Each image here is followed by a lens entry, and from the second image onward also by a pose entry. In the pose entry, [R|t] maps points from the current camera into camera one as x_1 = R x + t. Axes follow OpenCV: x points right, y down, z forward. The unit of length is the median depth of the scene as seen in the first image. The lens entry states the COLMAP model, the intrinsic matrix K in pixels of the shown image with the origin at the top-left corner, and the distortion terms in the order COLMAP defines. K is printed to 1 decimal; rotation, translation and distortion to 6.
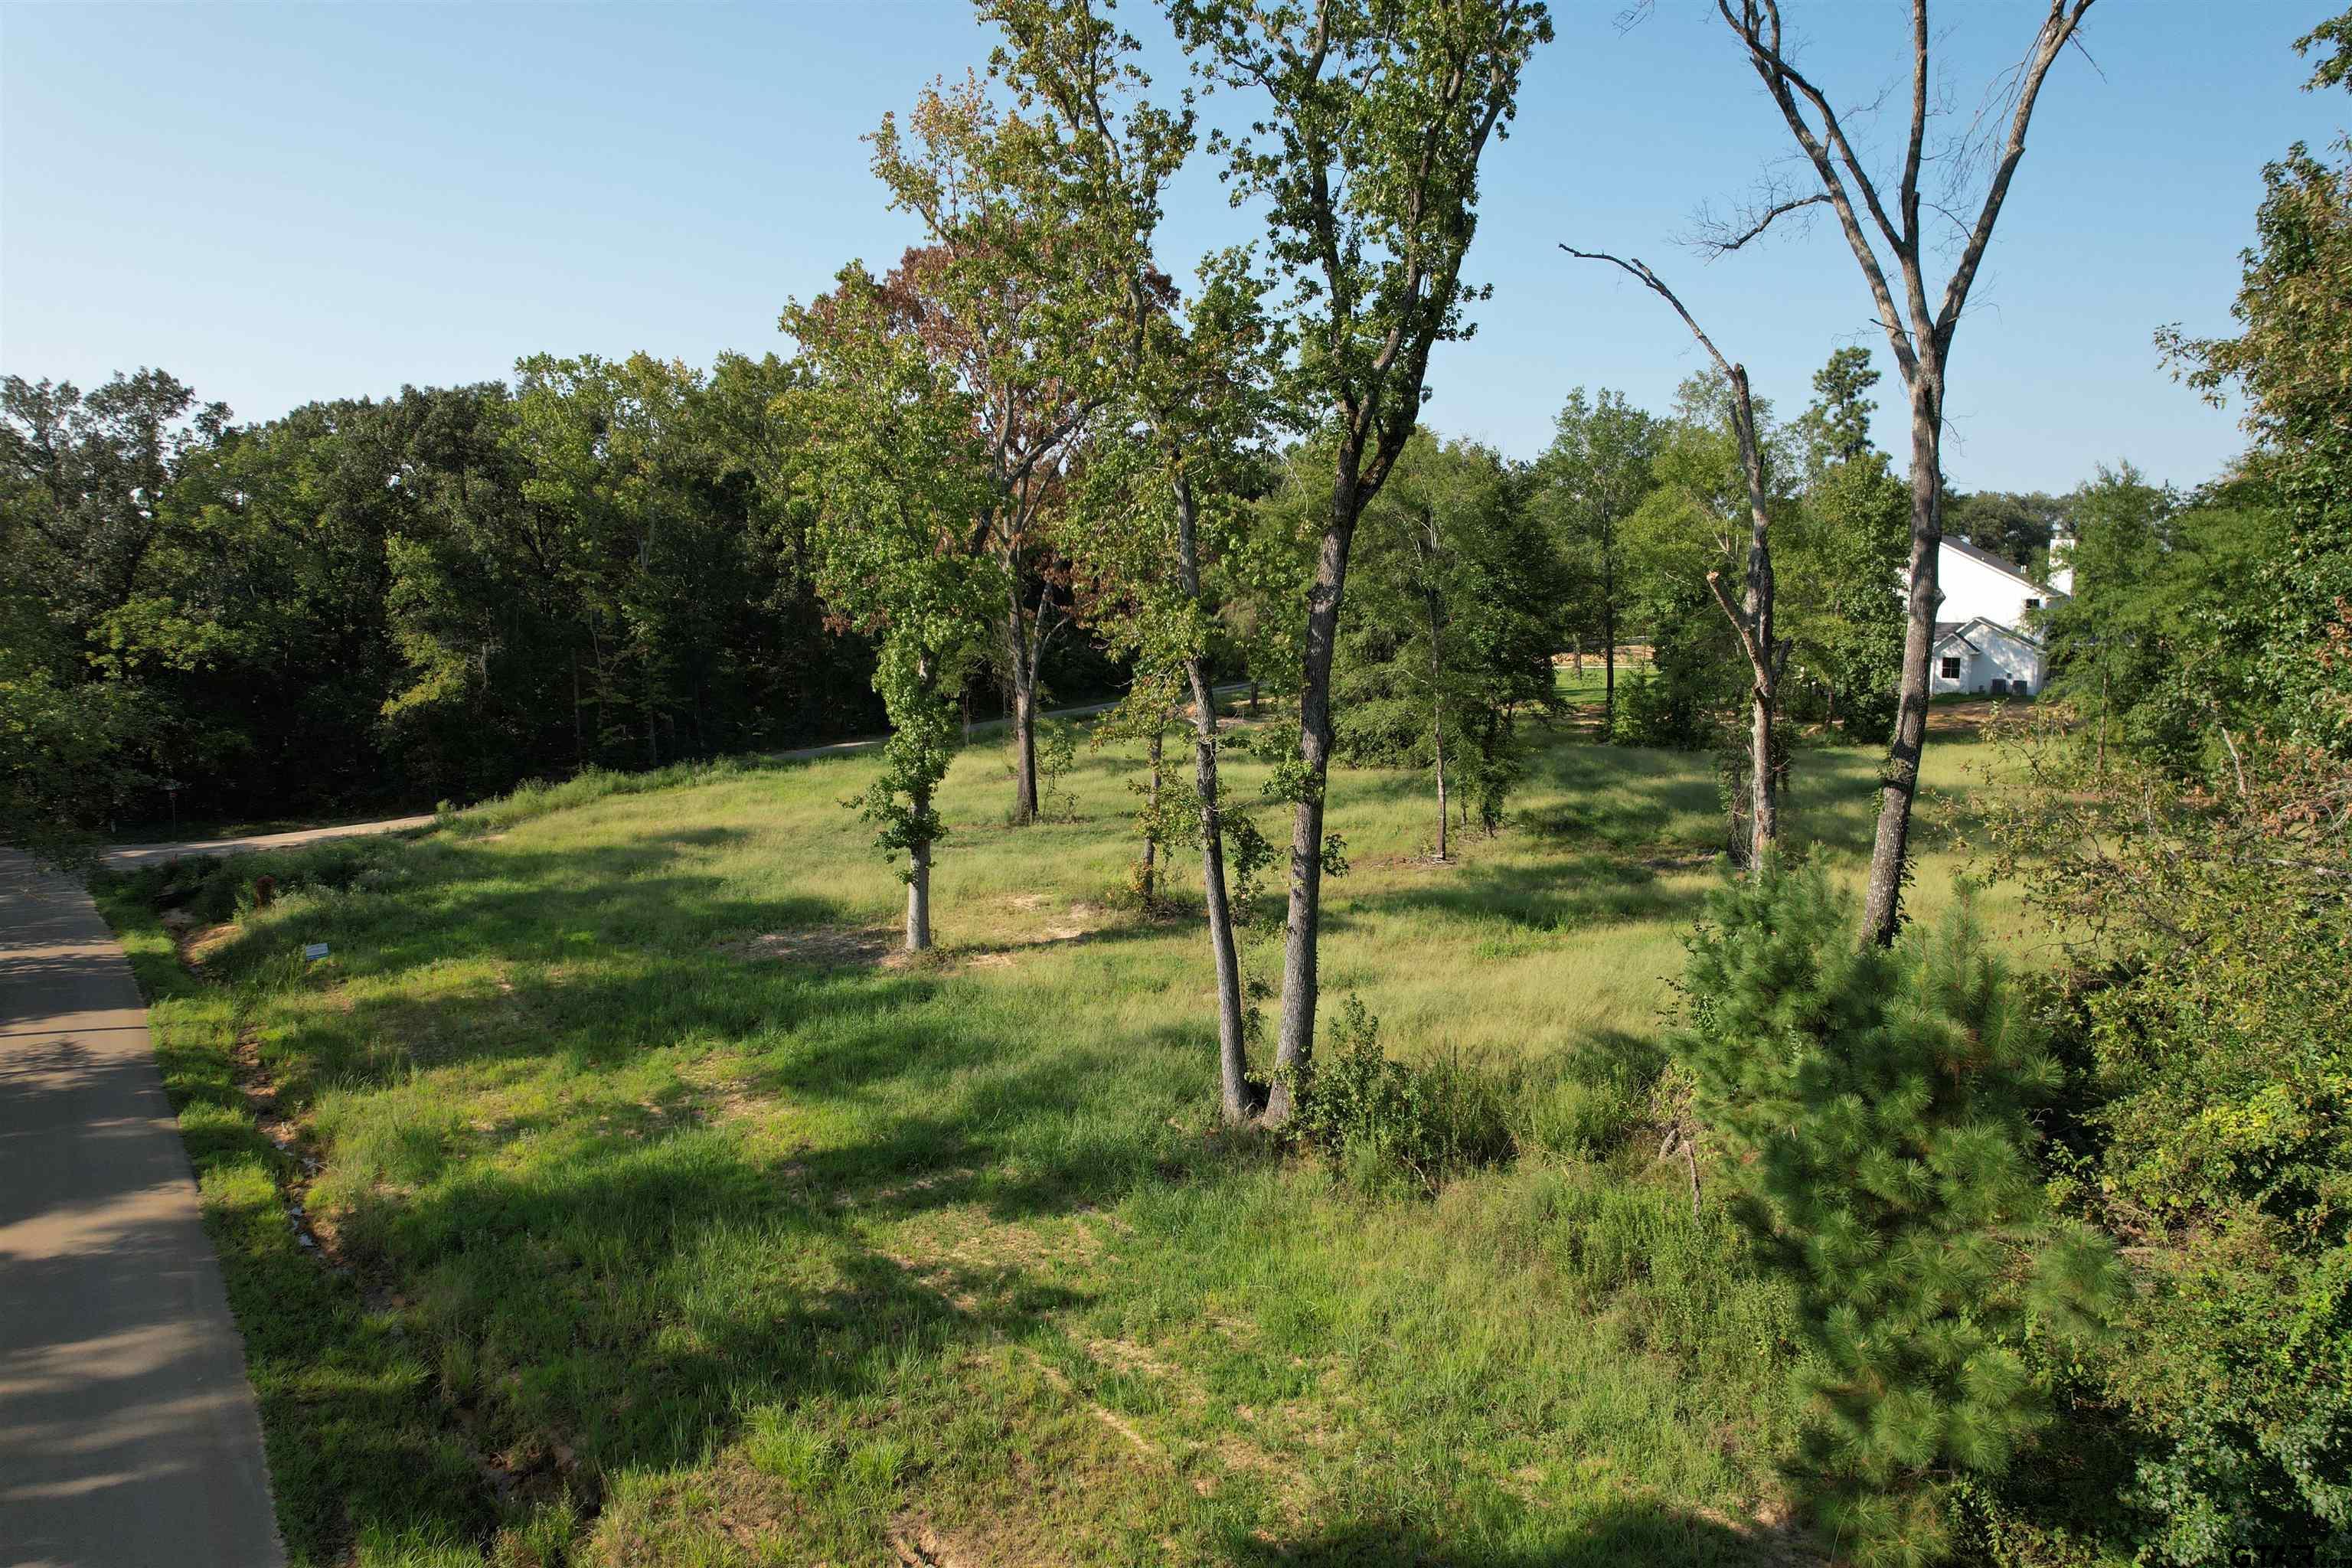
lens RADIAL K [[1510.8, 0, 1176.0], [0, 1510.8, 784.0], [0, 0, 1]] dist [-0.063272, 0.063604]
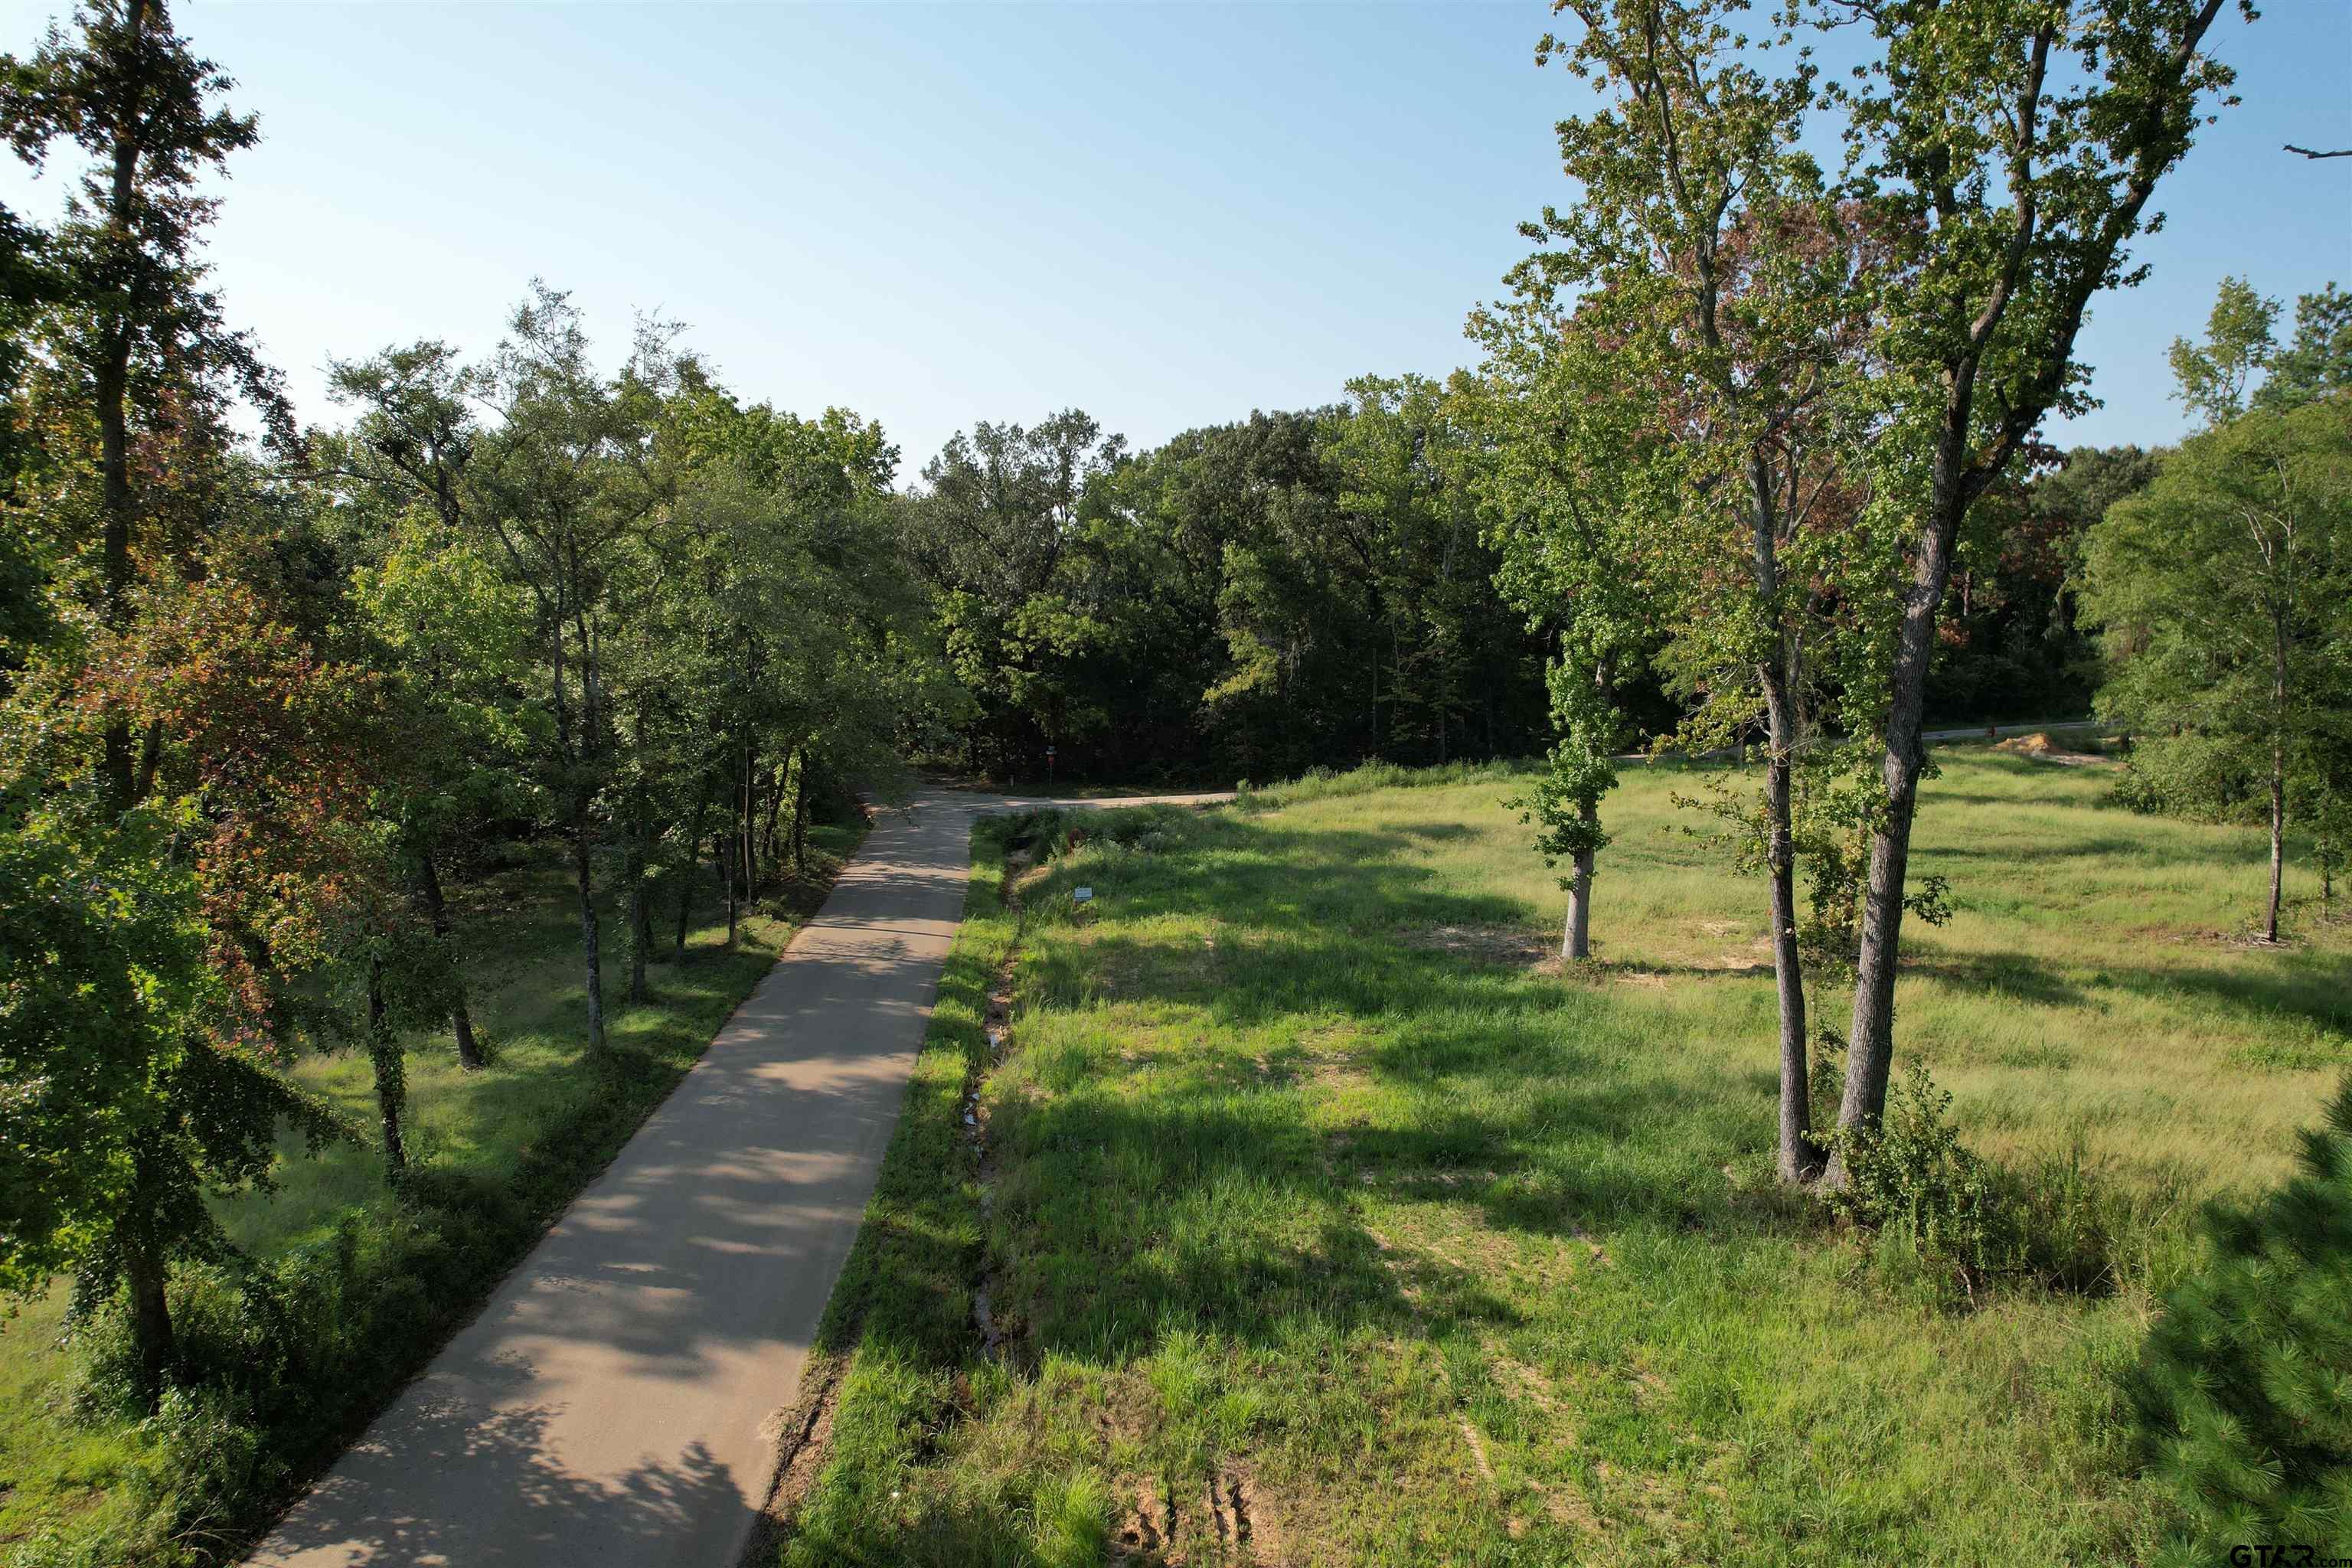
lens RADIAL K [[1510.8, 0, 1176.0], [0, 1510.8, 784.0], [0, 0, 1]] dist [-0.063272, 0.063604]
pose [[0.841525, 0.075214, -0.534956, 0.132194], [-0.079223, 0.996736, 0.015516, 0.001339], [0.534377, 0.029324, 0.844737, 0.030539]]
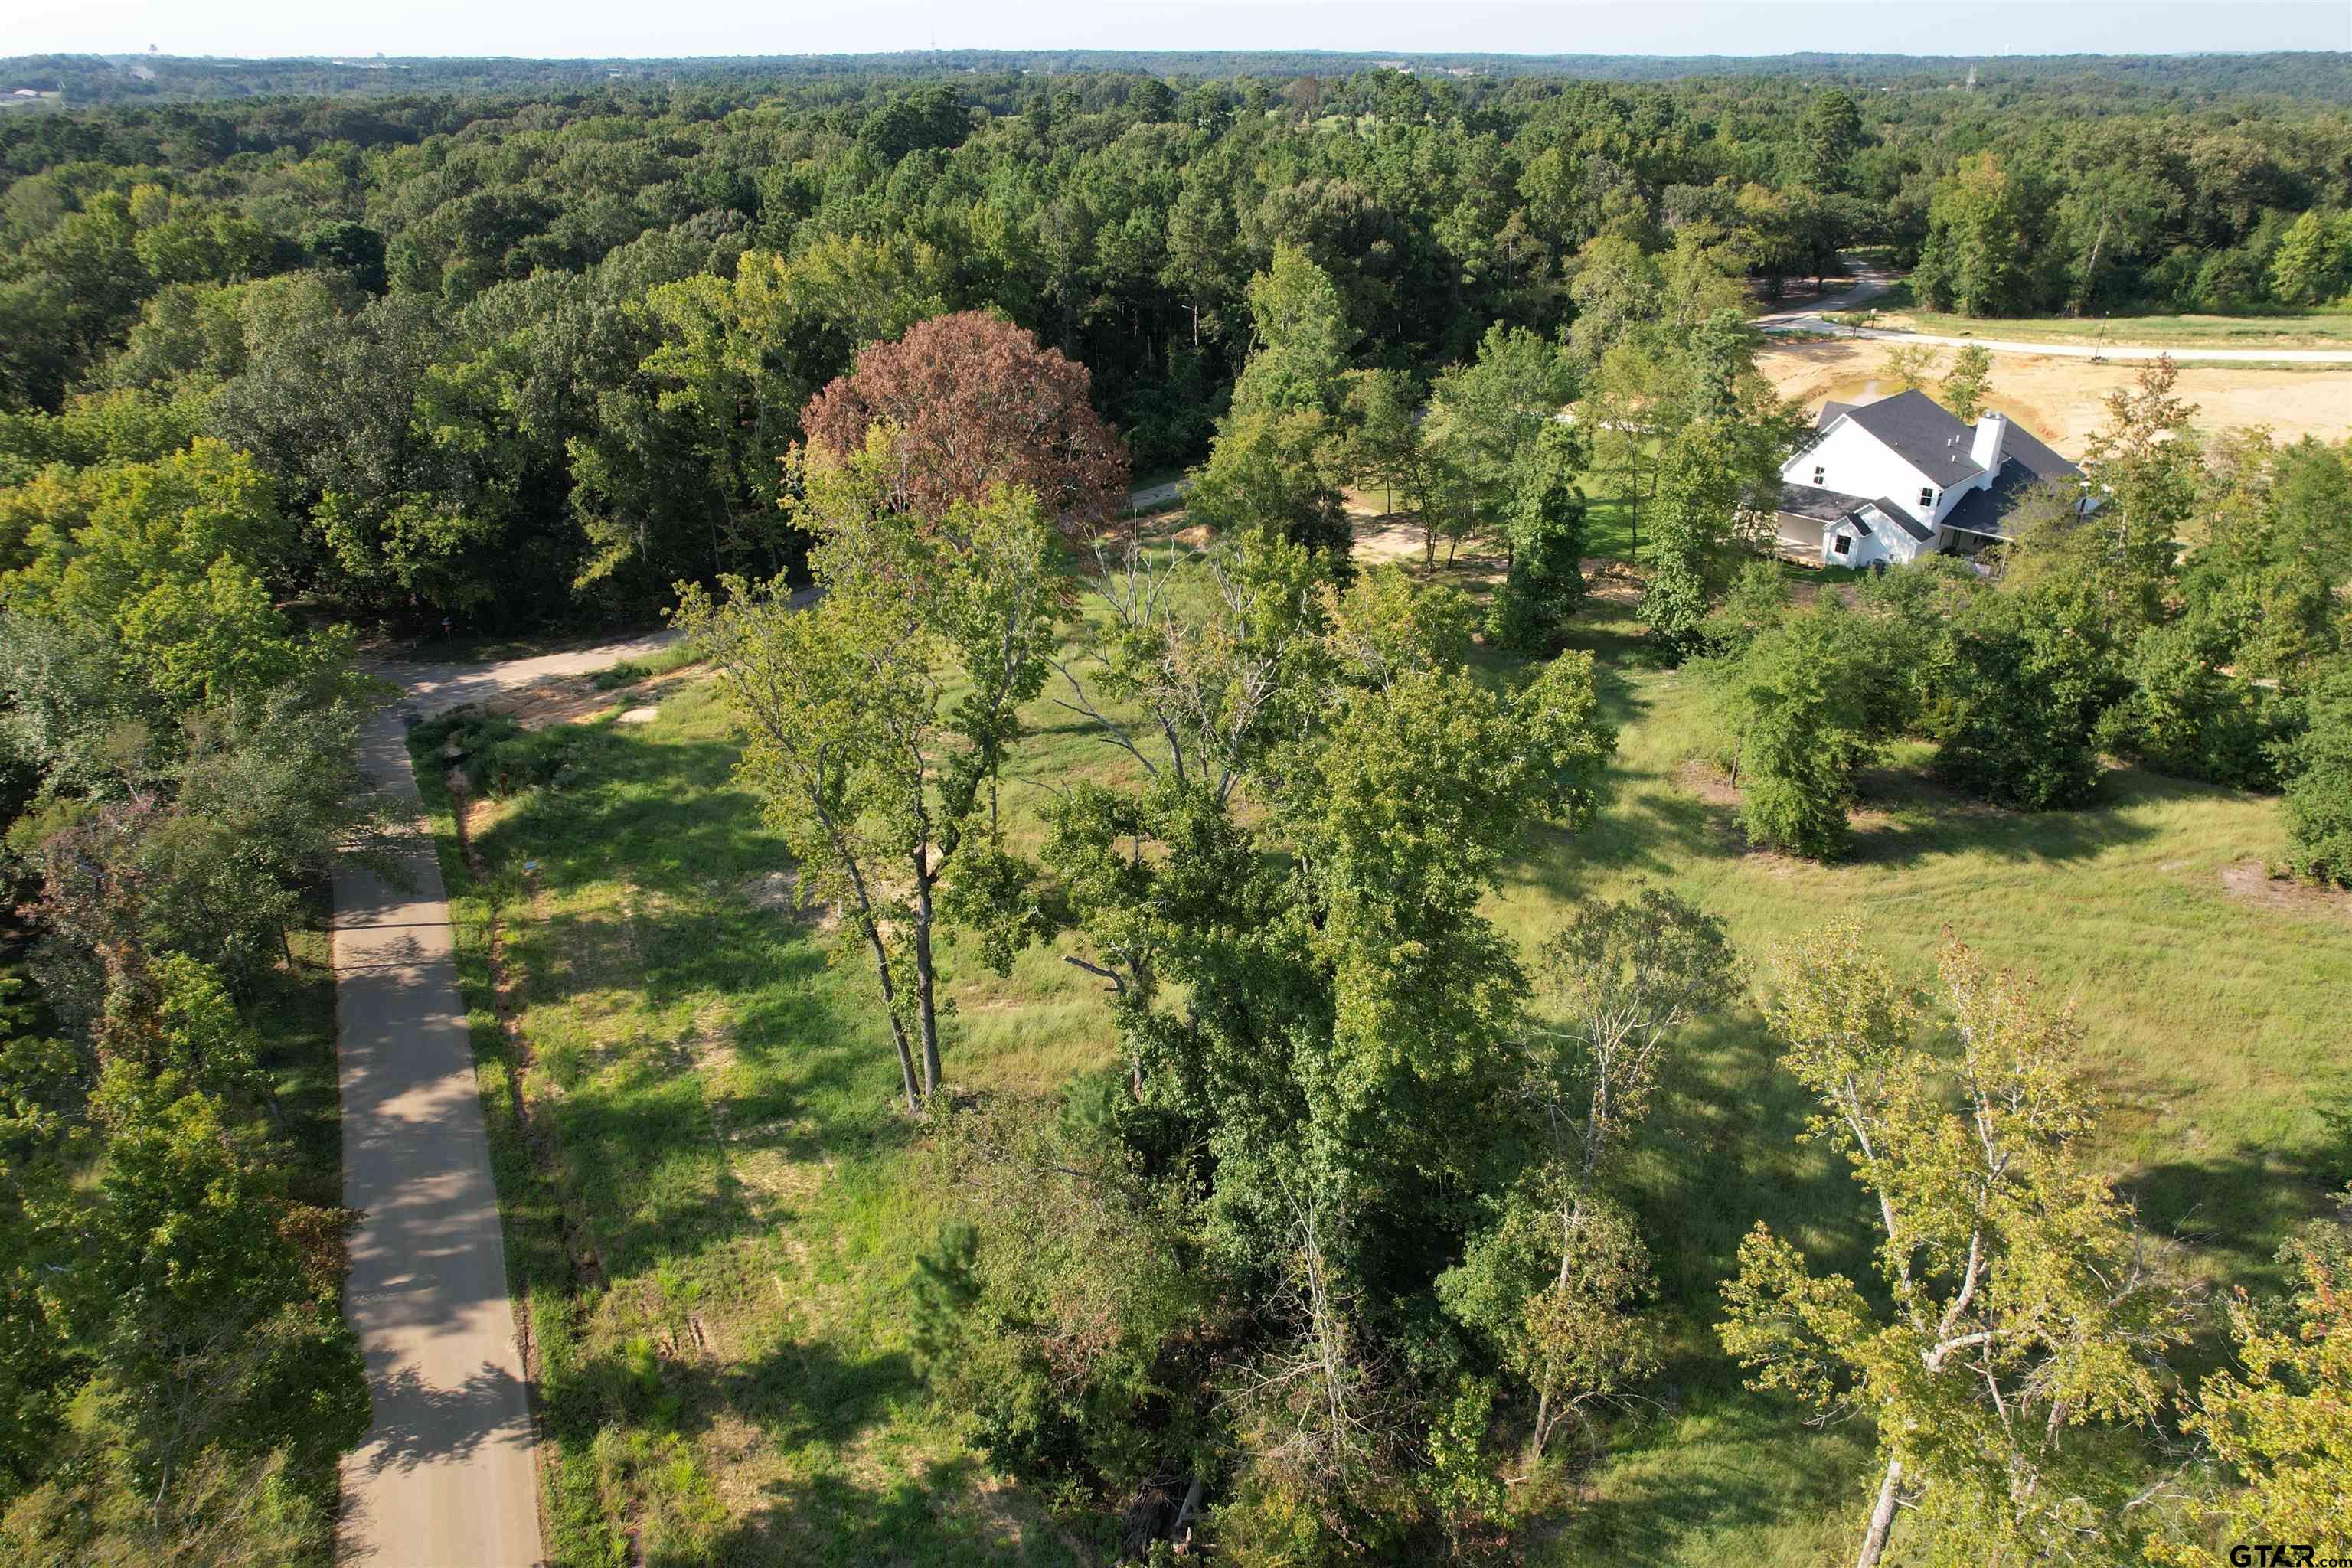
lens RADIAL K [[1510.8, 0, 1176.0], [0, 1510.8, 784.0], [0, 0, 1]] dist [-0.063272, 0.063604]
pose [[0.986061, 0.080864, -0.145413, 0.476858], [-0.030069, 0.946172, 0.322266, -0.642390], [0.163645, -0.313401, 0.935414, -0.560216]]
